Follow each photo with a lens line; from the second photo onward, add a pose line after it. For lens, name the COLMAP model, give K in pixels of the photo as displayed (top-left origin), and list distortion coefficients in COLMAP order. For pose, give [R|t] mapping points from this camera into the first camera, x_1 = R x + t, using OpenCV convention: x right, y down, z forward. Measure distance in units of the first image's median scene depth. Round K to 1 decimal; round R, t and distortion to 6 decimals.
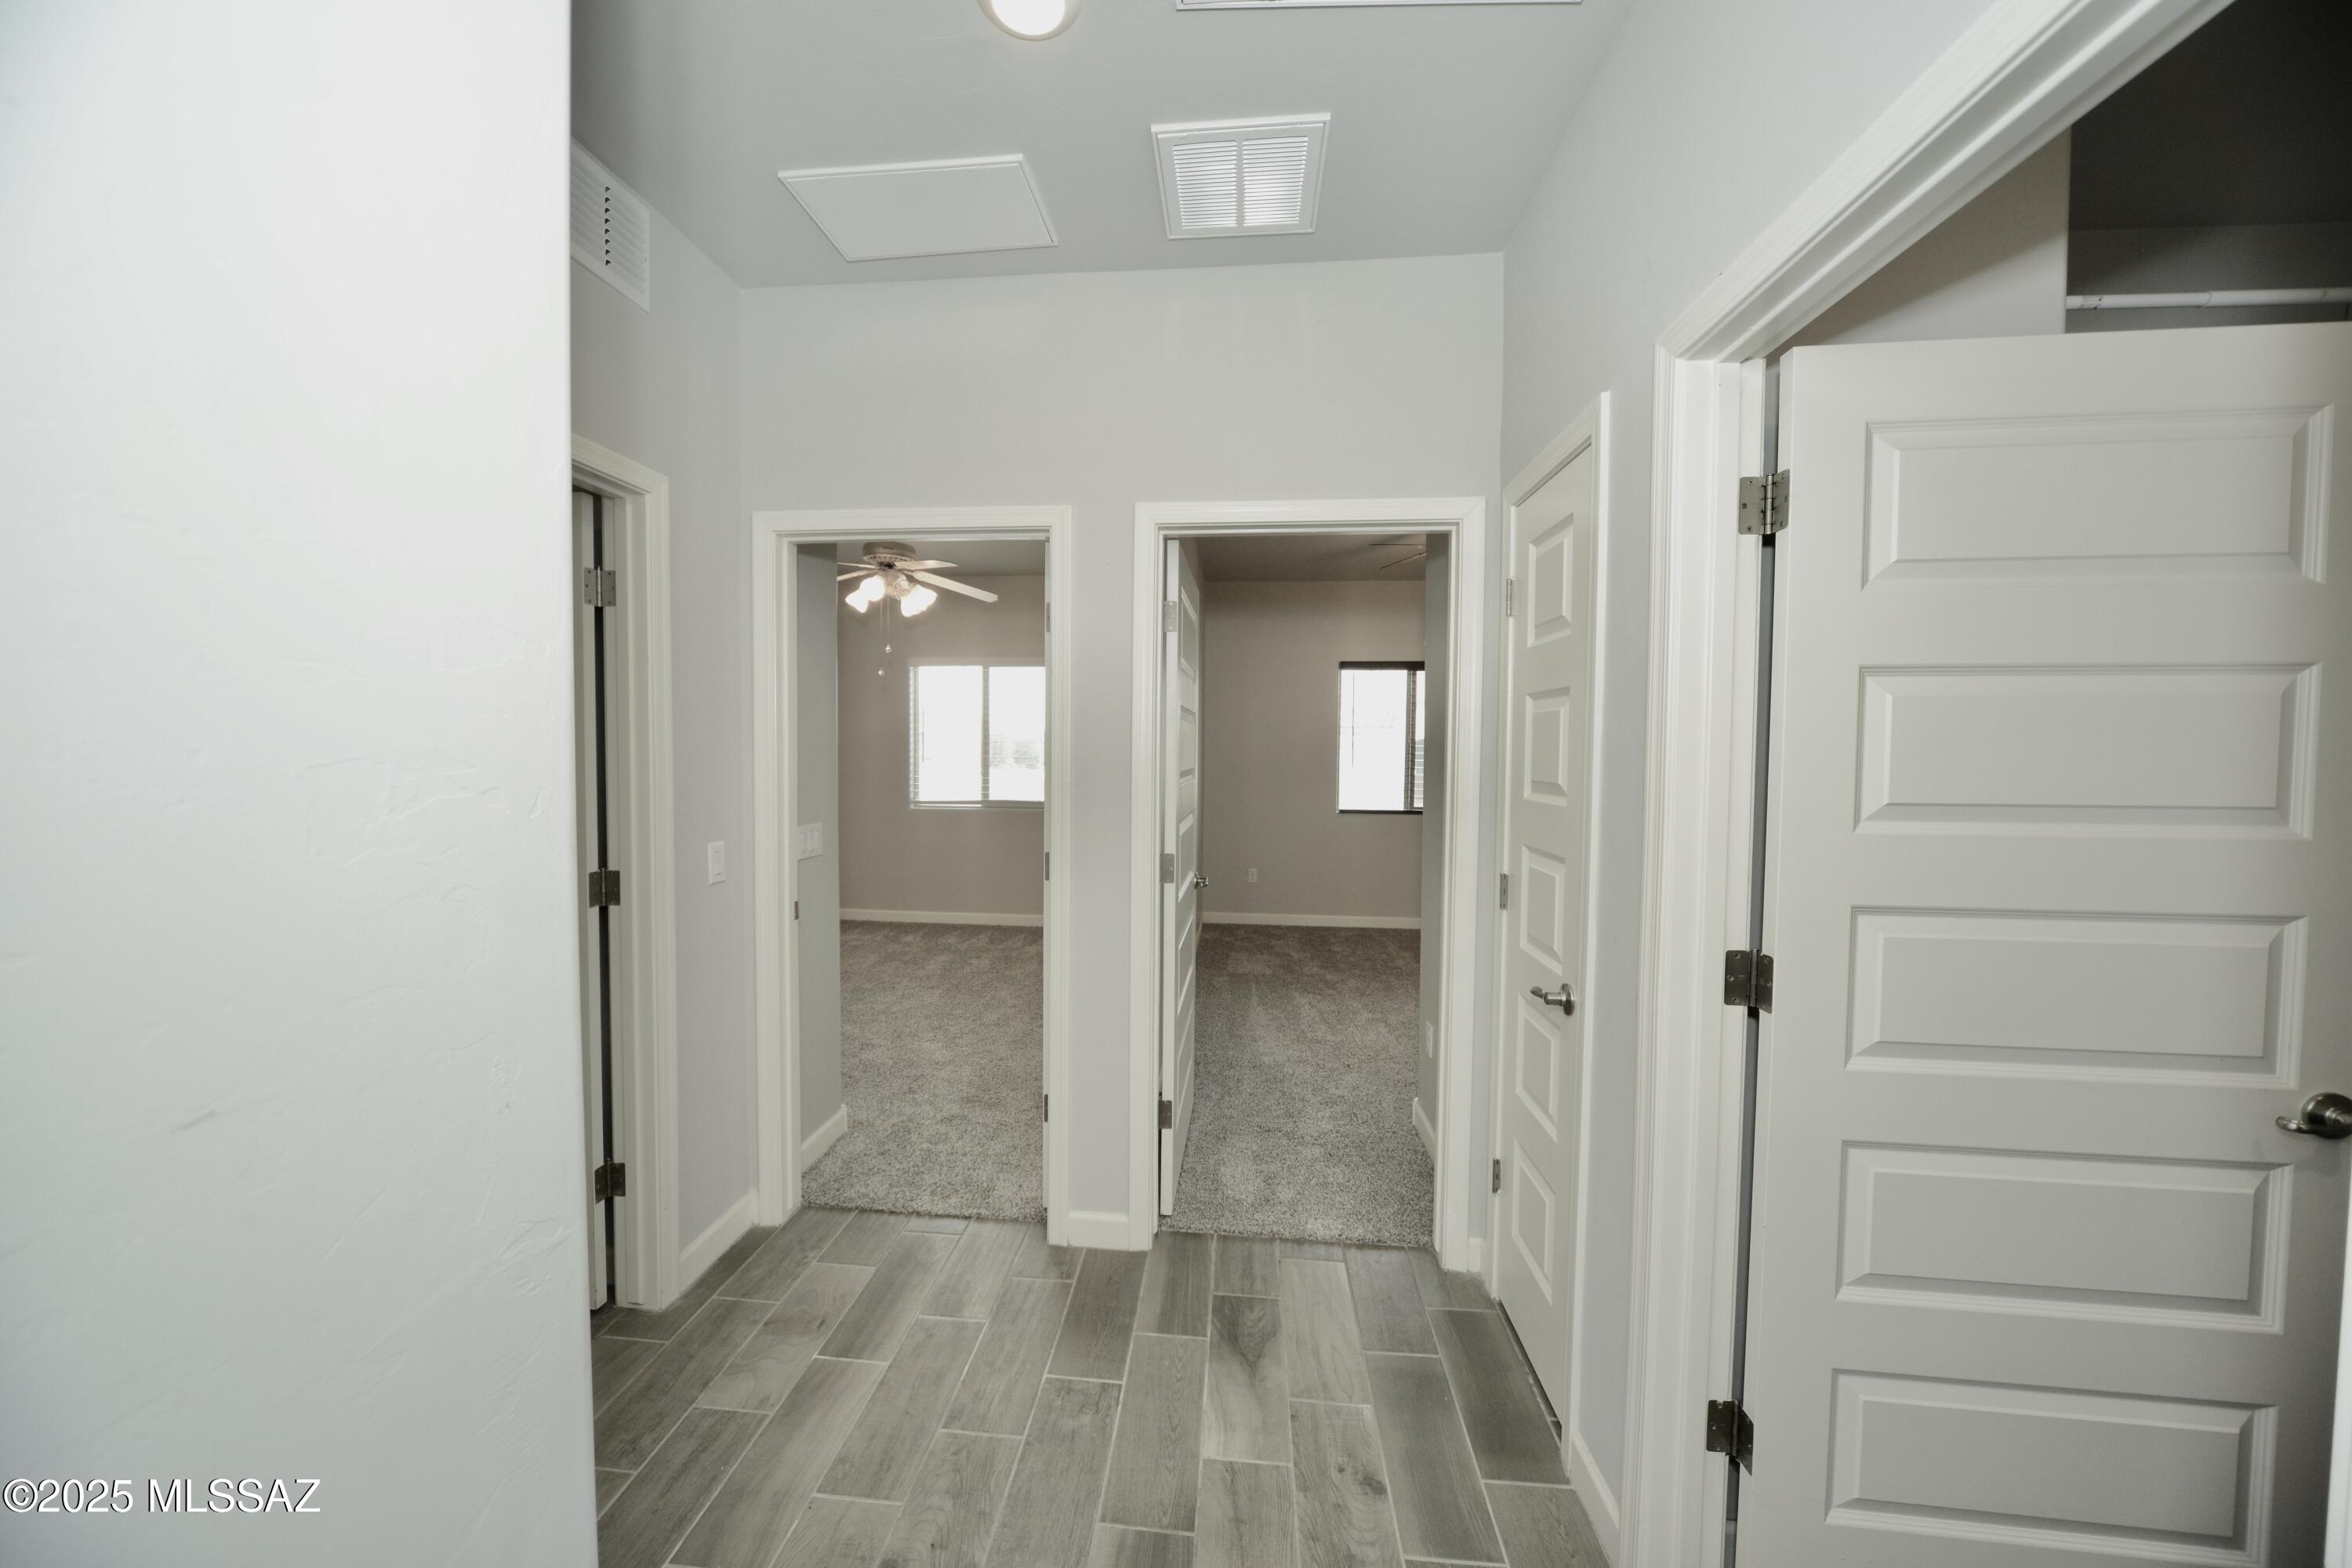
lens RADIAL K [[815.0, 0, 1165.6], [0, 815.0, 780.7], [0, 0, 1]] dist [-0.017042, 0.002286]
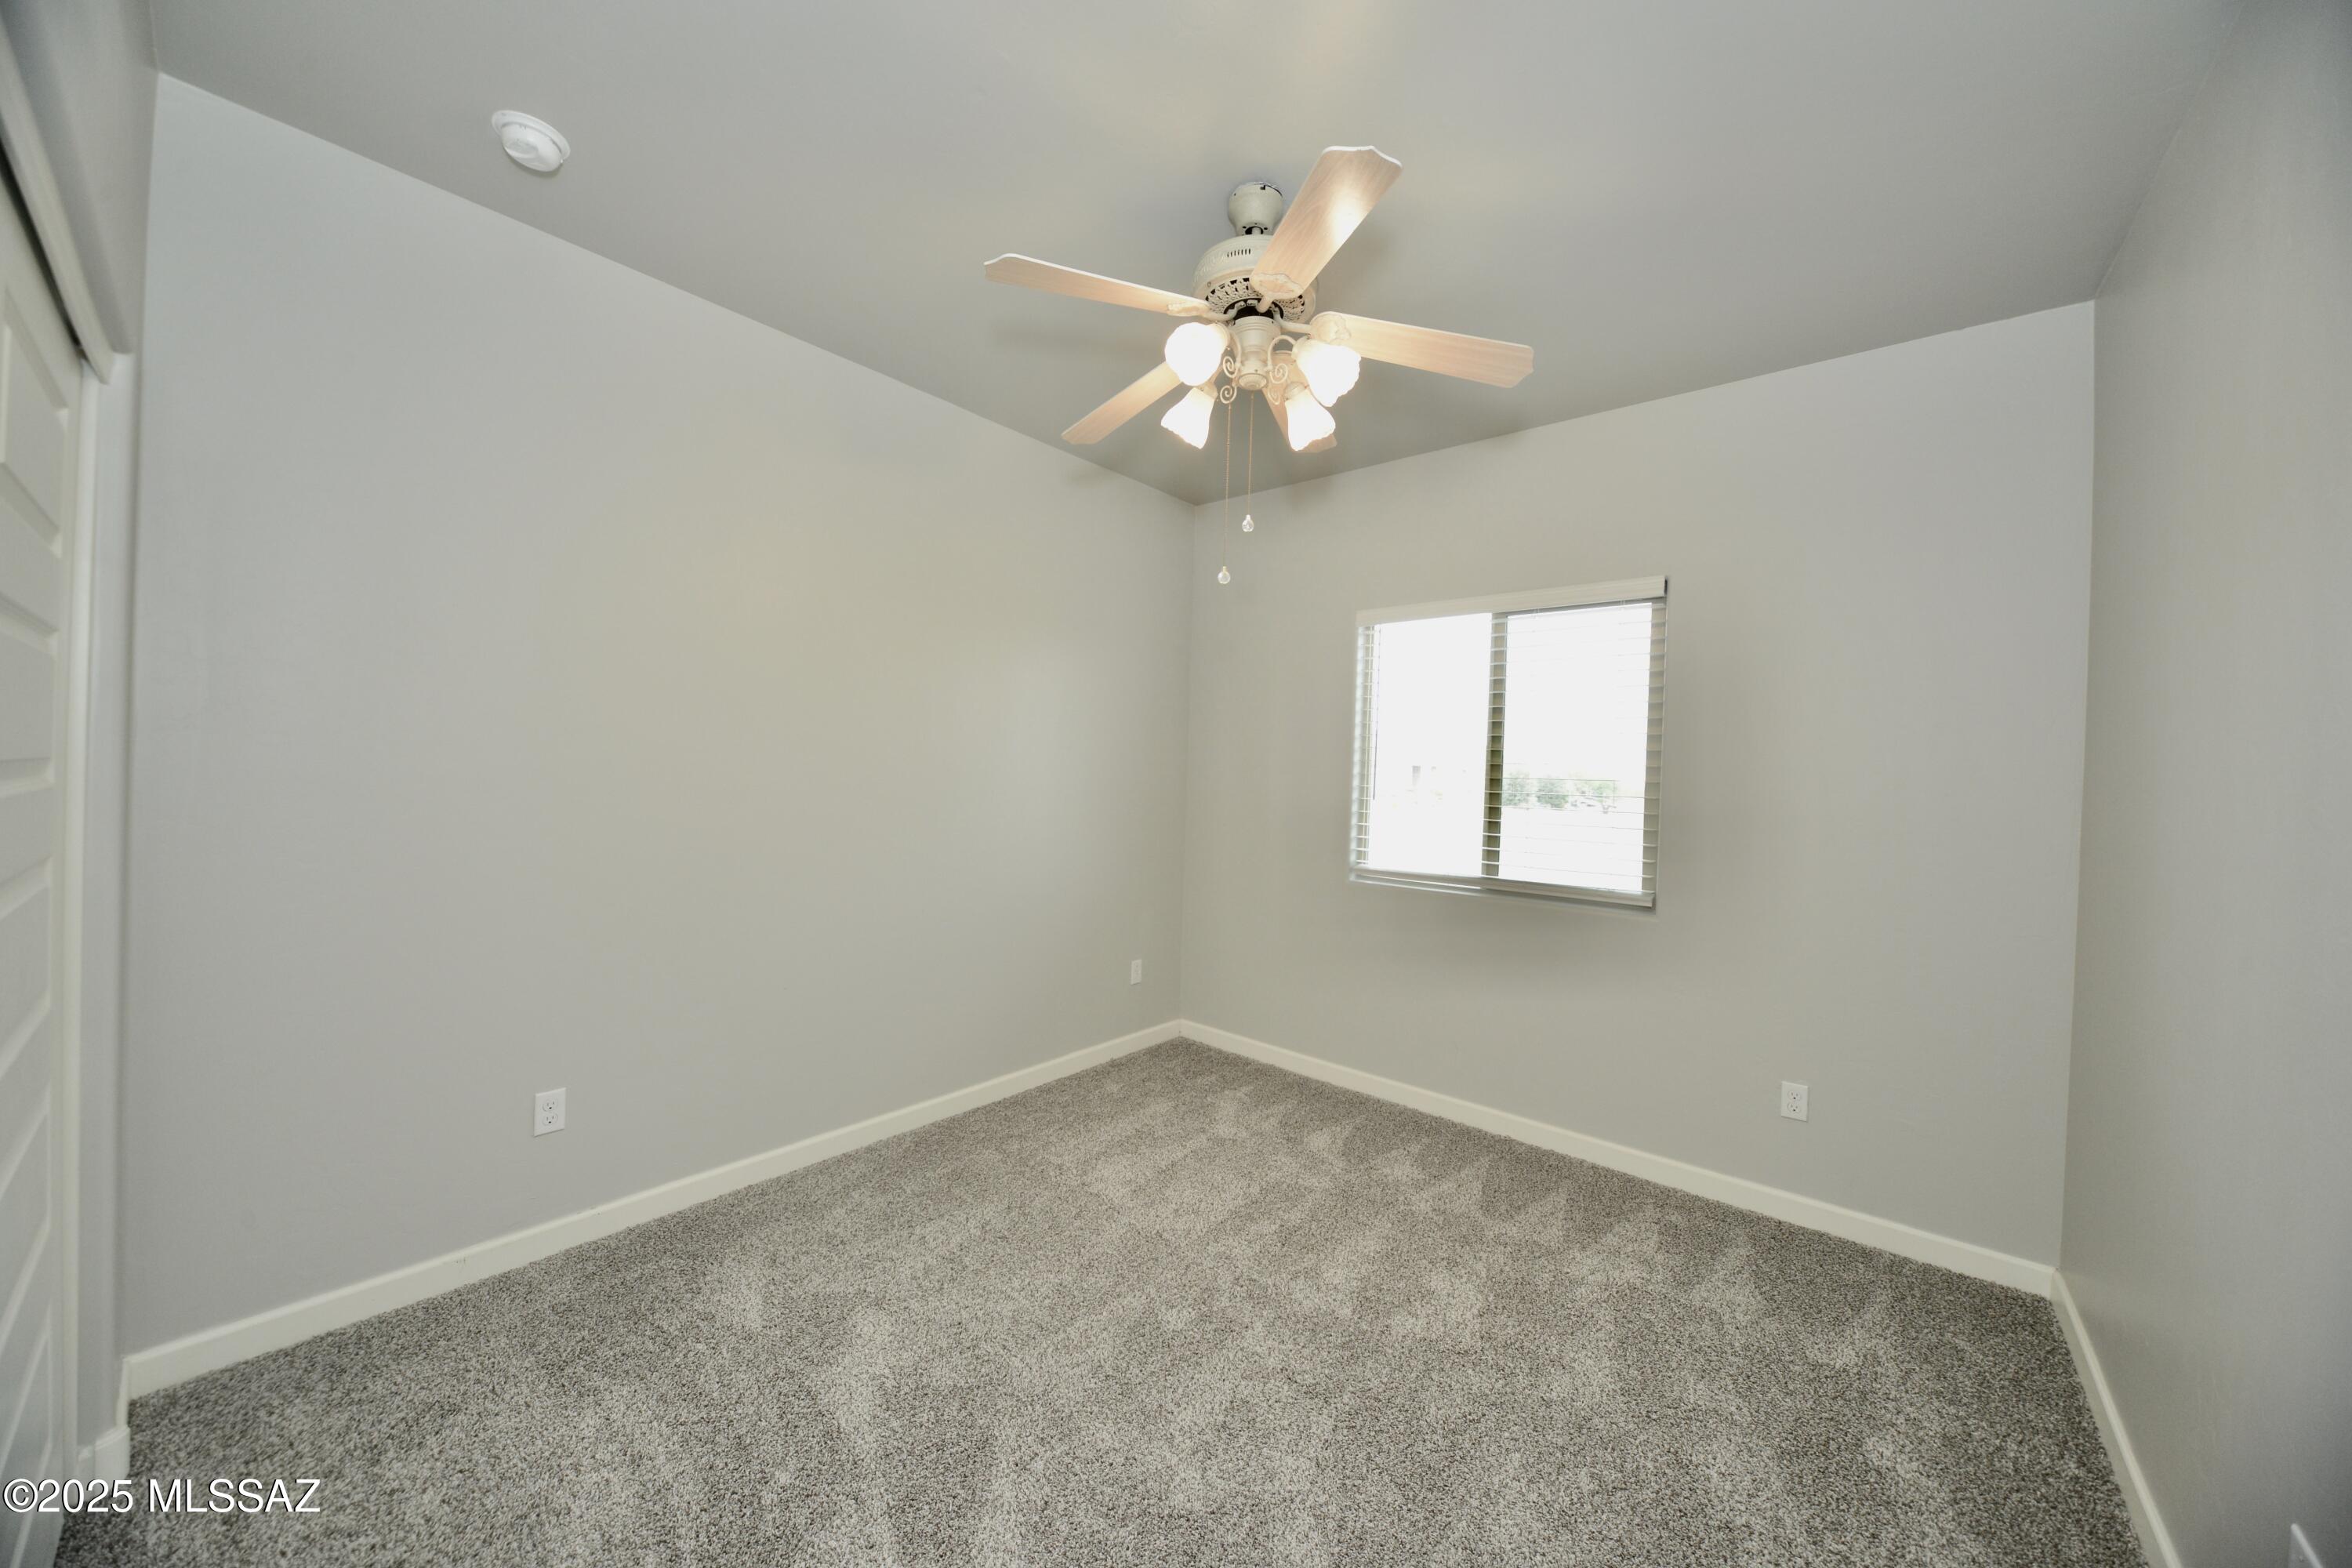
lens RADIAL K [[815.0, 0, 1165.6], [0, 815.0, 780.7], [0, 0, 1]] dist [-0.017042, 0.002286]
pose [[0.820224, 0.026875, -0.571410, -0.098899], [-0.050502, 0.998398, -0.025535, -0.014021], [0.569808, 0.049801, 0.820267, 0.464957]]
